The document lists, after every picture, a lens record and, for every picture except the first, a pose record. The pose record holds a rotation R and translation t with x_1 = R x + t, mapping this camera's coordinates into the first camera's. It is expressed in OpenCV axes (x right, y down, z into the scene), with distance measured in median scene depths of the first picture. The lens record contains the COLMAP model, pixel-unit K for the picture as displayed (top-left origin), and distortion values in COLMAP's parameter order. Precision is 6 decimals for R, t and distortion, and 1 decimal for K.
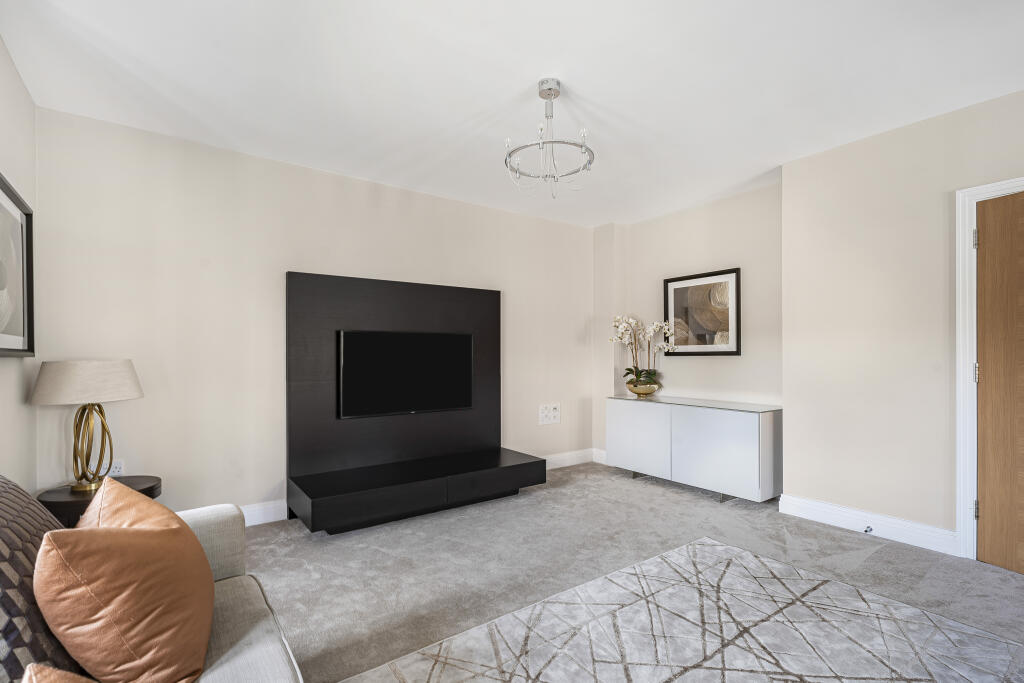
lens RADIAL K [[488.5, 0, 508.3], [0, 488.5, 352.4], [0, 0, 1]] dist [0.001333, 0.000265]
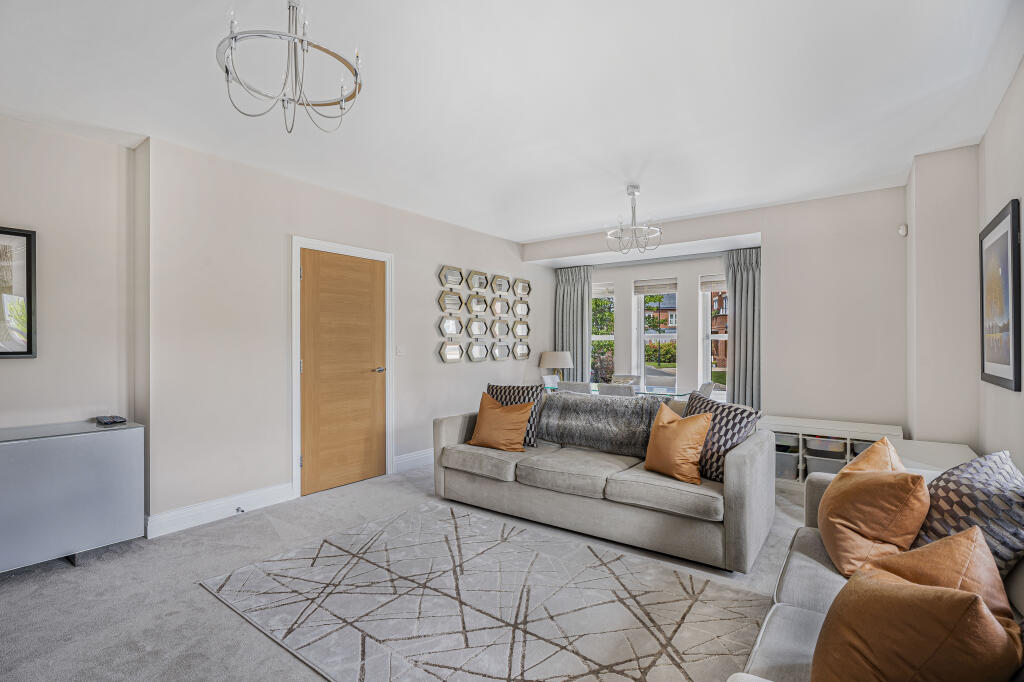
lens RADIAL K [[494.9, 0, 512.0], [0, 494.9, 341.0], [0, 0, 1]] dist [-0.003562, -0.000434]
pose [[-0.309165, 0.008132, 0.950974, -0.639946], [0.004769, 0.999964, -0.007001, -0.015004], [-0.950996, 0.002371, -0.309193, 0.912290]]
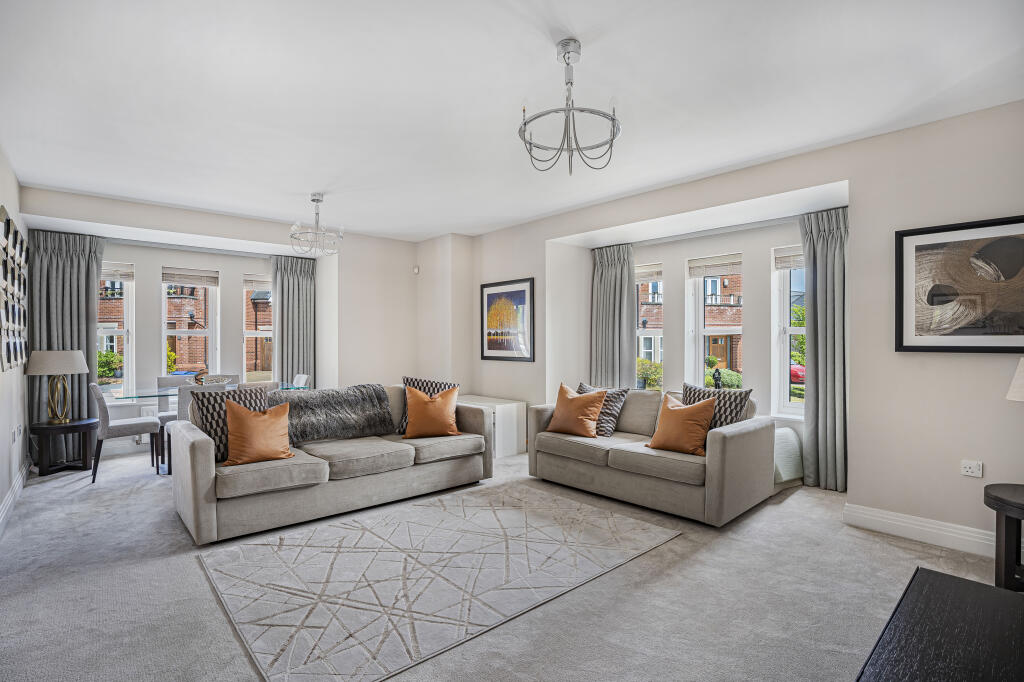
lens RADIAL K [[494.9, 0, 512.0], [0, 494.9, 341.0], [0, 0, 1]] dist [-0.003562, -0.000434]
pose [[-0.994862, -0.001685, -0.101222, 0.276844], [-0.002339, 0.999977, 0.006345, -0.027654], [0.101209, 0.006549, -0.994844, 1.847420]]
